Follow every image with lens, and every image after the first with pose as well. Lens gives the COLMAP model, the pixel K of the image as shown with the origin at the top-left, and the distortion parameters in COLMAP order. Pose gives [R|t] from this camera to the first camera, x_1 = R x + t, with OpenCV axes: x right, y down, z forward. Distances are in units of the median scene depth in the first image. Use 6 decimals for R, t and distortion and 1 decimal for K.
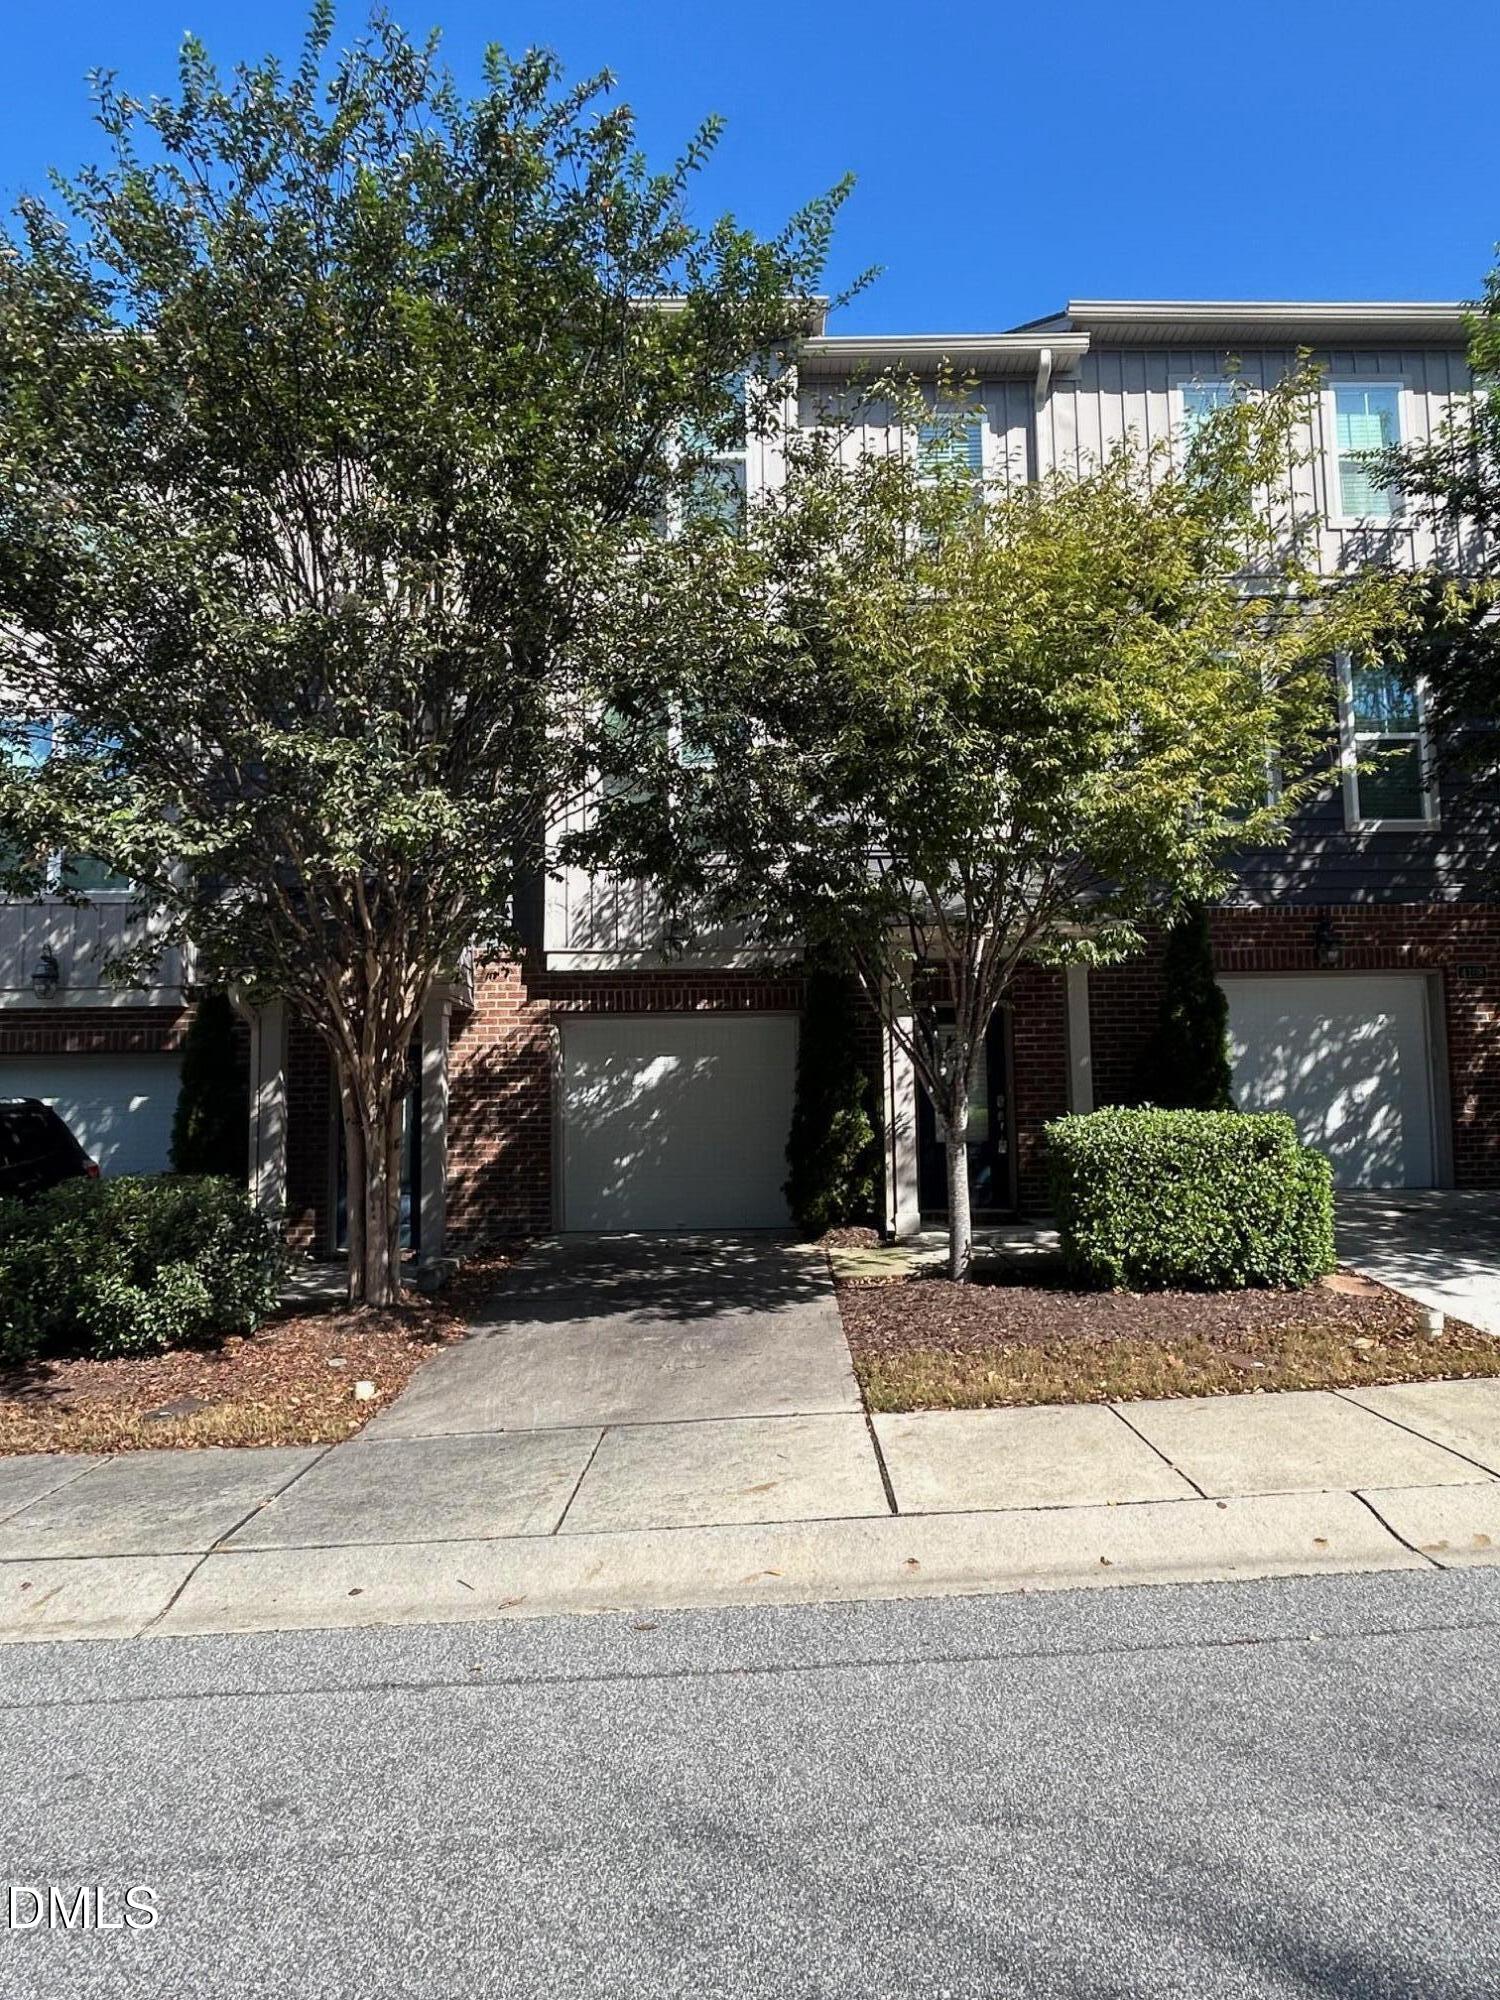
lens RADIAL K [[1512.7, 0, 727.8], [0, 1512.7, 1012.7], [0, 0, 1]] dist [-0.007639, -0.009614]
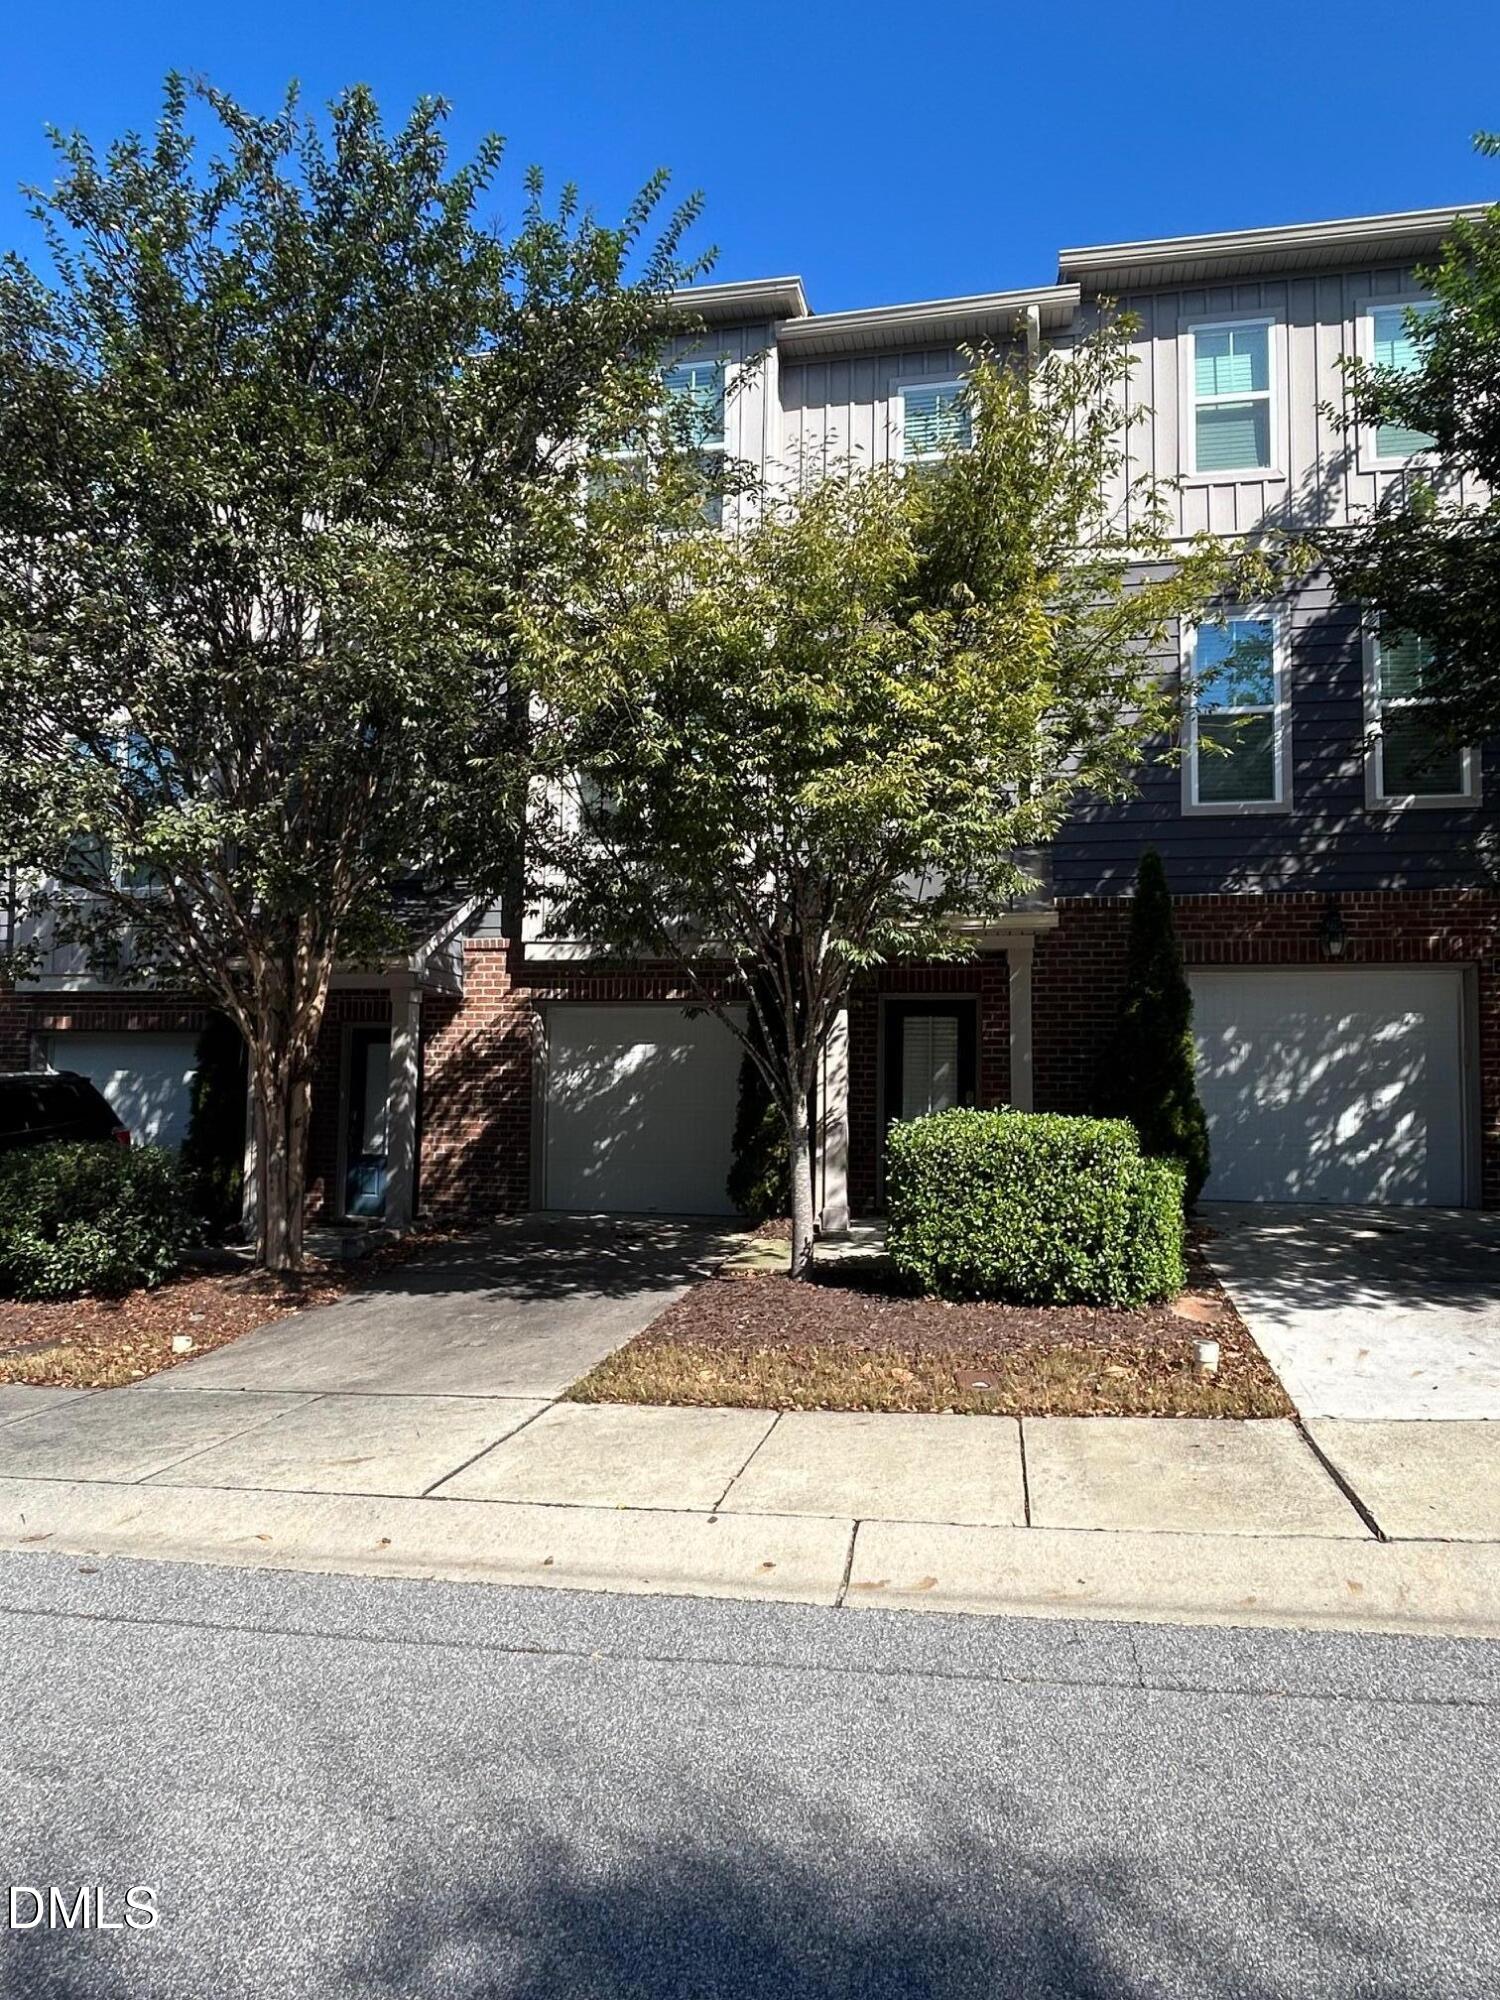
lens RADIAL K [[1515.1, 0, 742.9], [0, 1515.1, 1022.1], [0, 0, 1]] dist [-0.005011, -0.002899]
pose [[0.964278, 0.015404, -0.264444, 0.397773], [-0.009104, 0.999645, 0.025032, -0.016468], [0.264736, -0.021731, 0.964076, 0.036410]]
